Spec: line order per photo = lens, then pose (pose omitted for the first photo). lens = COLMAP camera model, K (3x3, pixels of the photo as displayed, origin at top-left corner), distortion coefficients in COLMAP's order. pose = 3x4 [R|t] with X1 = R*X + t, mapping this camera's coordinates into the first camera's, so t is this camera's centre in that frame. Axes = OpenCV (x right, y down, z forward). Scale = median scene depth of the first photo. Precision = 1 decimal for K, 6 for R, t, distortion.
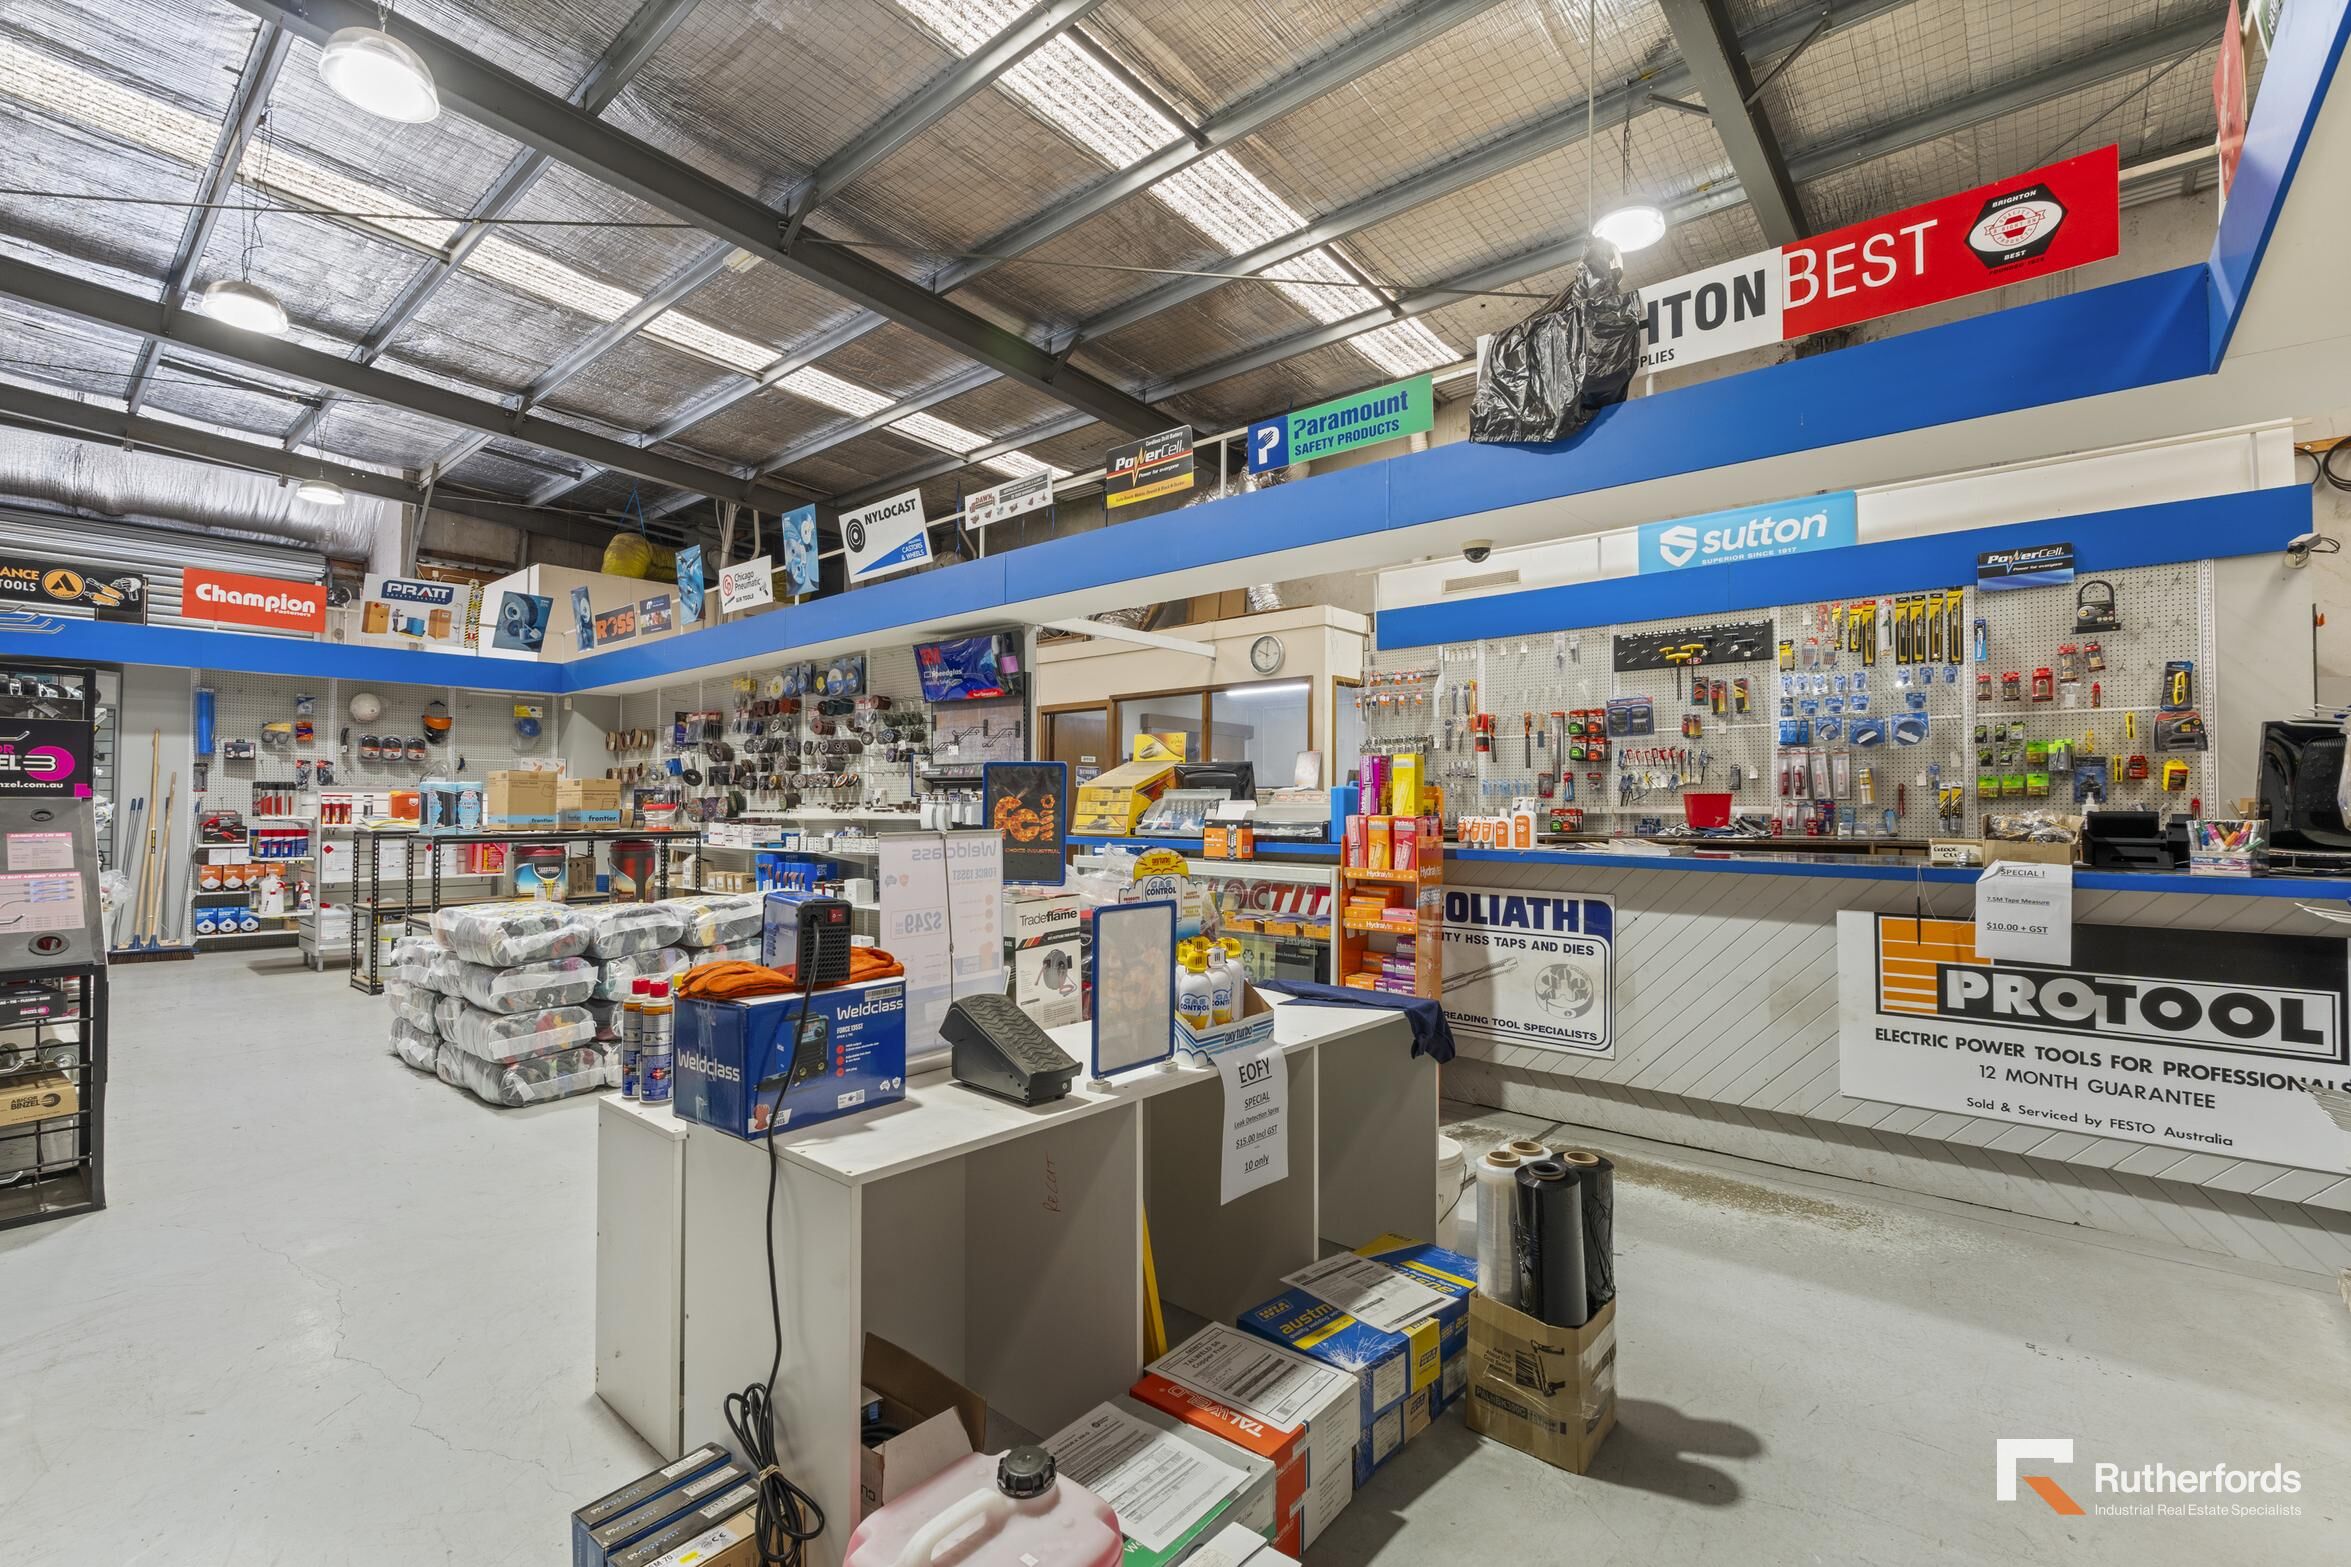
lens RADIAL K [[1024.8, 0, 1175.6], [0, 1024.8, 789.0], [0, 0, 1]] dist [-0.006531, 0.000604]
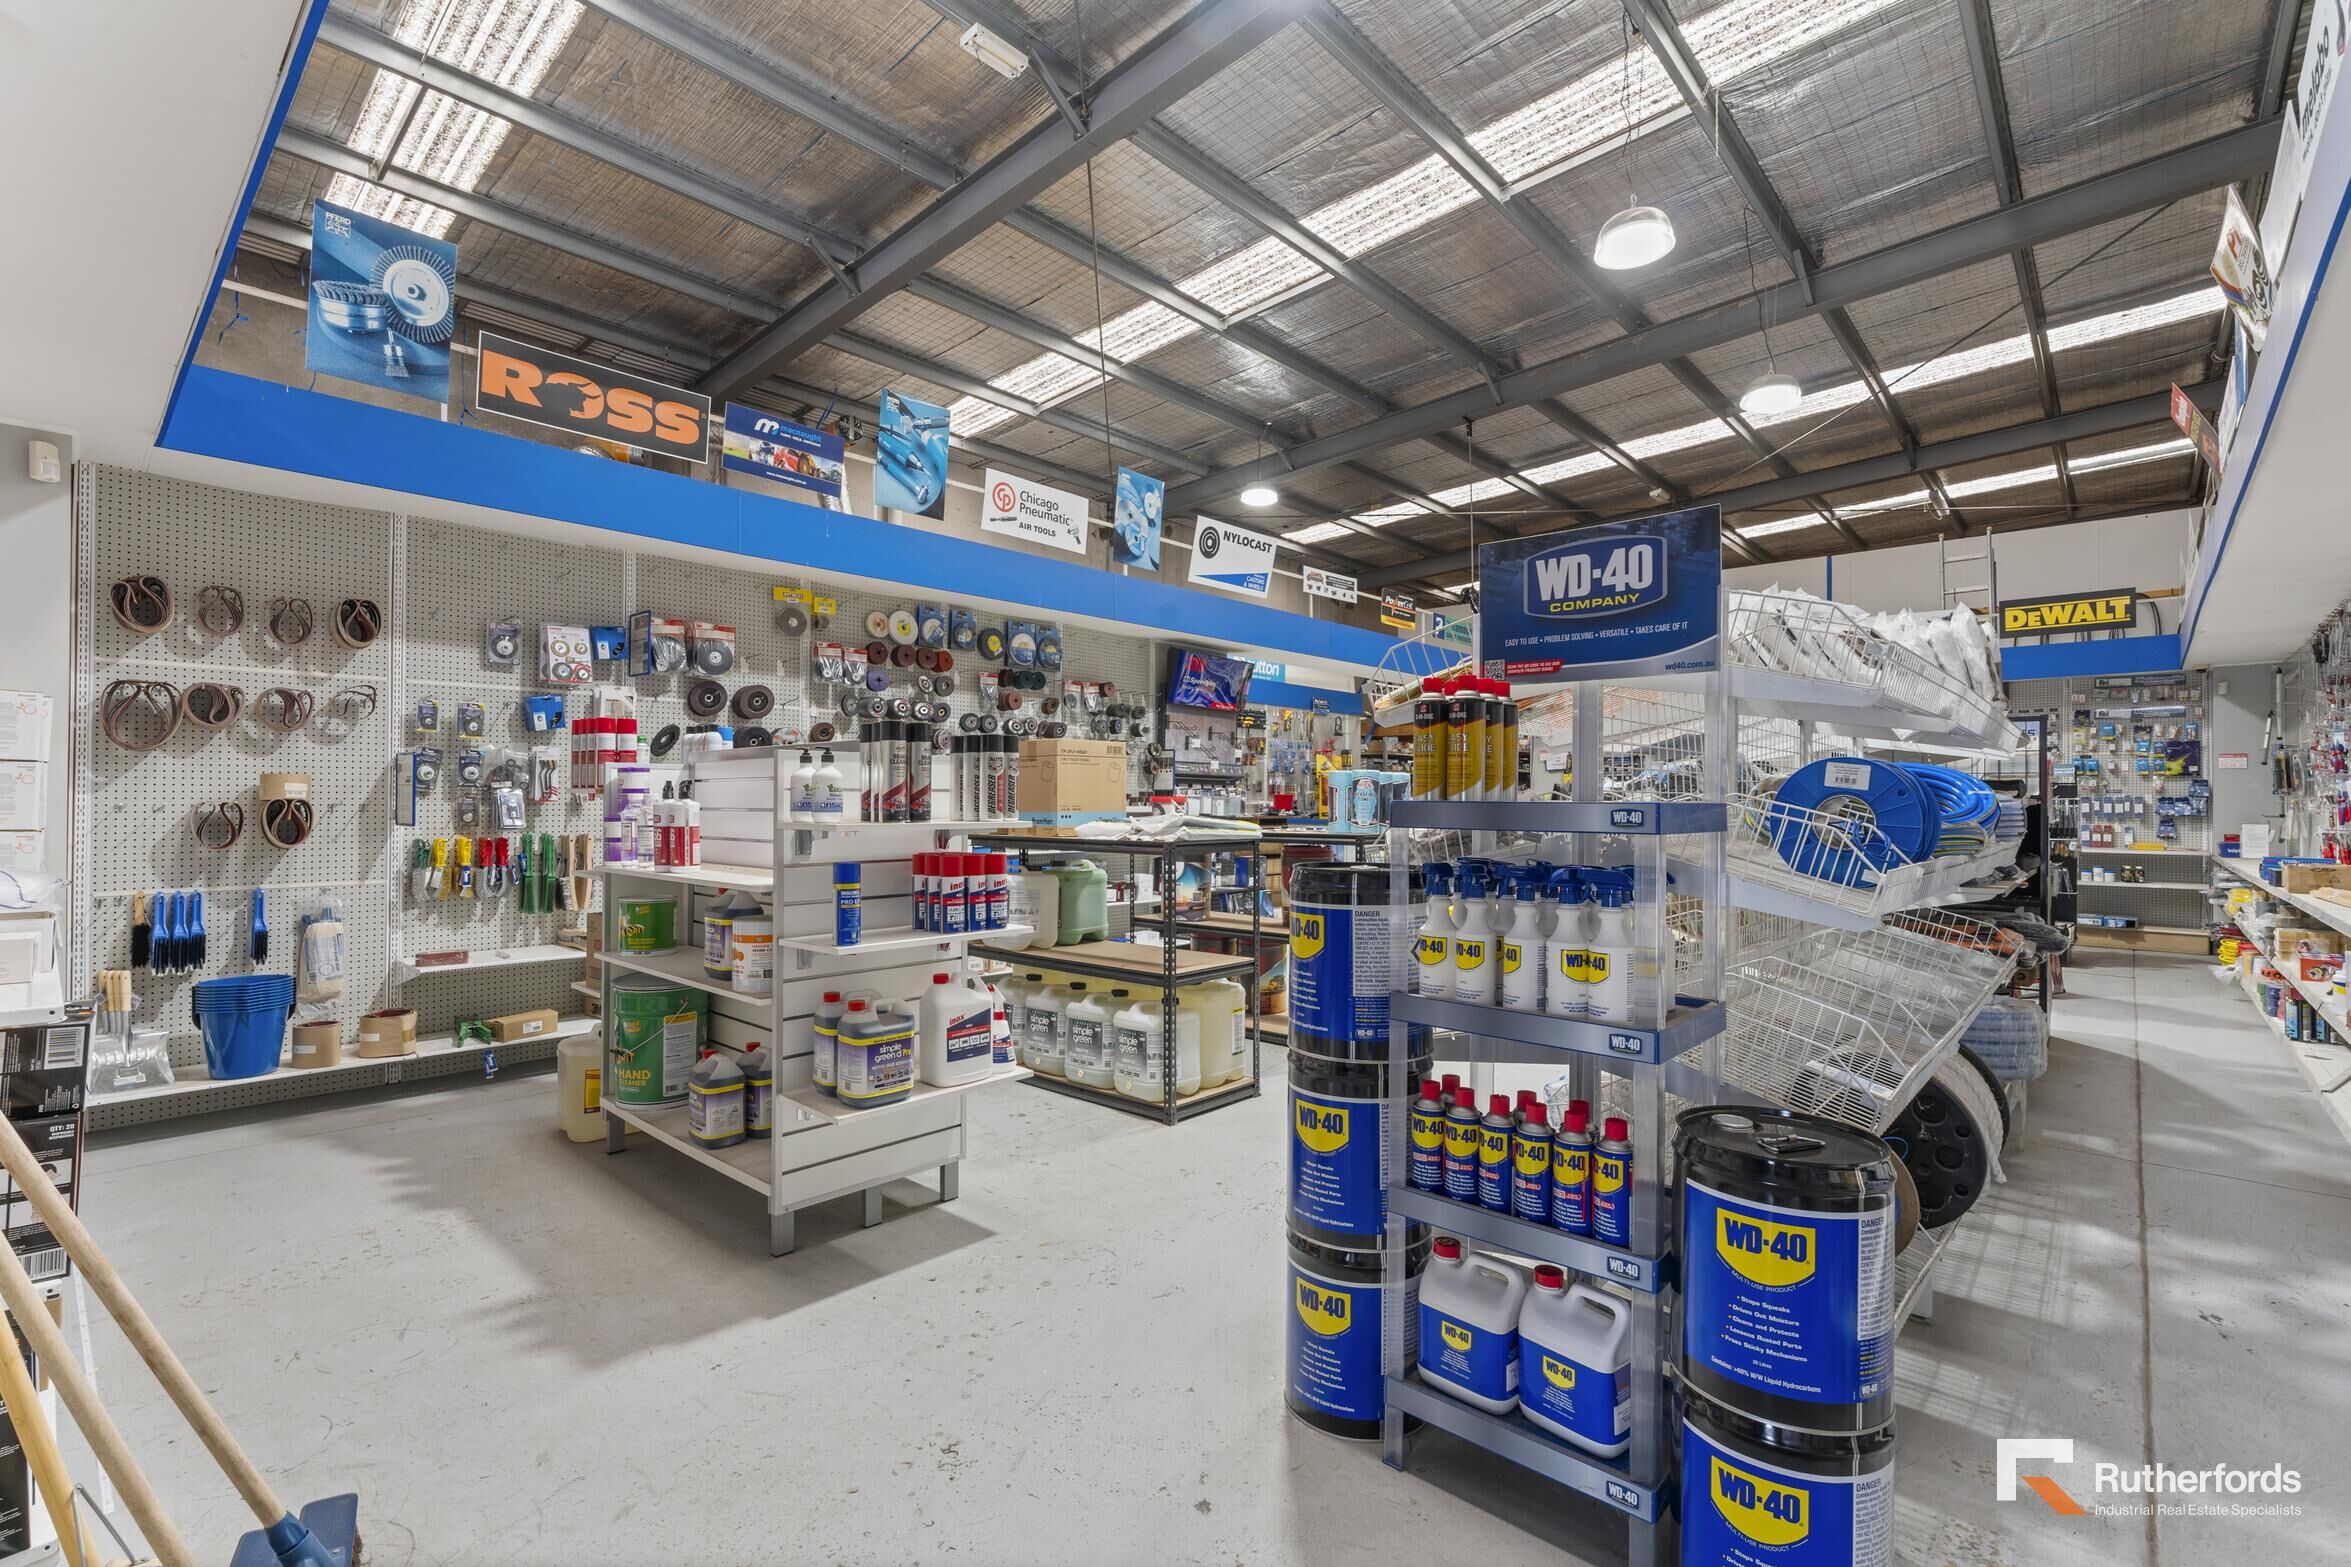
lens RADIAL K [[1024.8, 0, 1175.6], [0, 1024.8, 789.0], [0, 0, 1]] dist [-0.006531, 0.000604]
pose [[0.042556, 0.009856, 0.999045, -1.494492], [-0.024647, 0.999657, -0.008812, 0.016828], [-0.998790, -0.024248, 0.042784, 1.080189]]
